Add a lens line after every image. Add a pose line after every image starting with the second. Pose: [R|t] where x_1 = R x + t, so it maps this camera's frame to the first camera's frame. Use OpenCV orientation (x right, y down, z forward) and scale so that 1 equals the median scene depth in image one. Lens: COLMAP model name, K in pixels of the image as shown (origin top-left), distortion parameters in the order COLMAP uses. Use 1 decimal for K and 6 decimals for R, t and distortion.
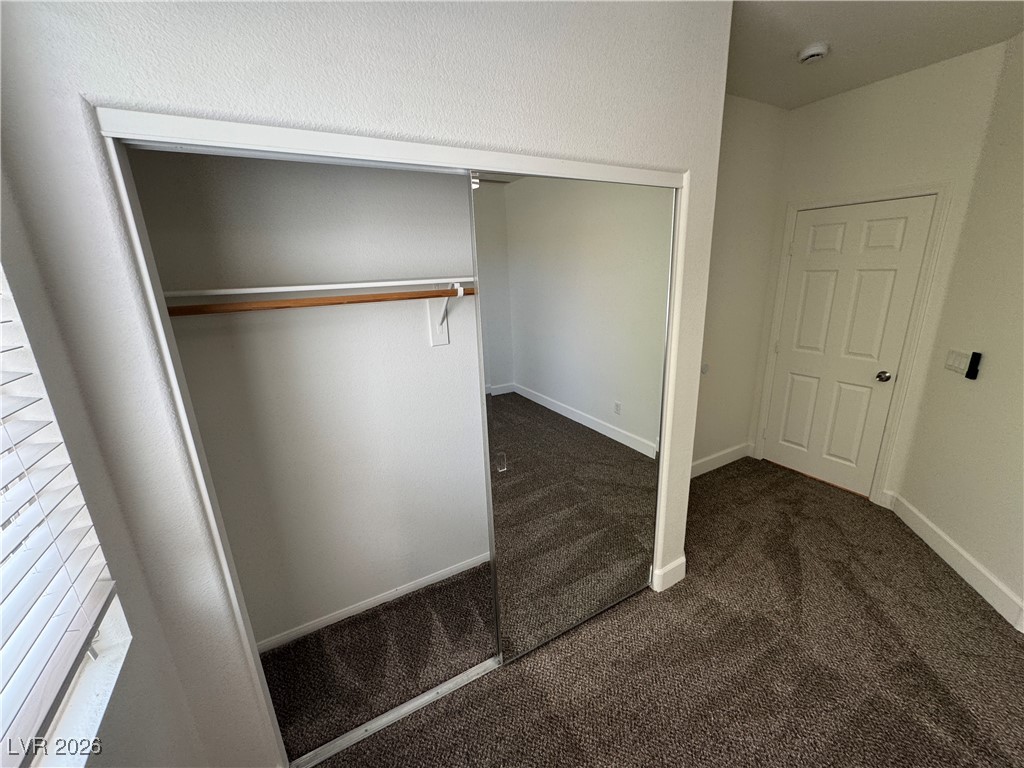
lens RADIAL K [[409.6, 0, 511.1], [0, 409.6, 384.6], [0, 0, 1]] dist [-0.001982, 0.000018]
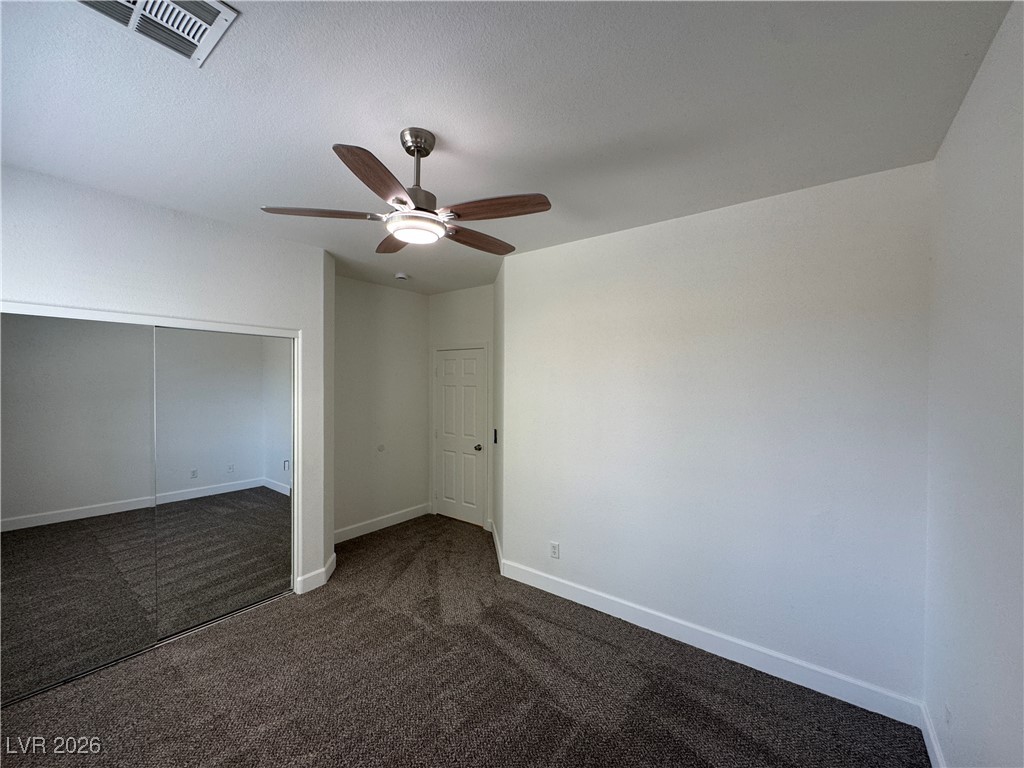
lens RADIAL K [[409.6, 0, 511.1], [0, 409.6, 384.6], [0, 0, 1]] dist [-0.001982, 0.000018]
pose [[0.915988, 0.039516, 0.399256, 0.381393], [0.068390, 0.965195, -0.252432, 0.180619], [-0.395335, 0.258530, 0.881404, -0.664465]]
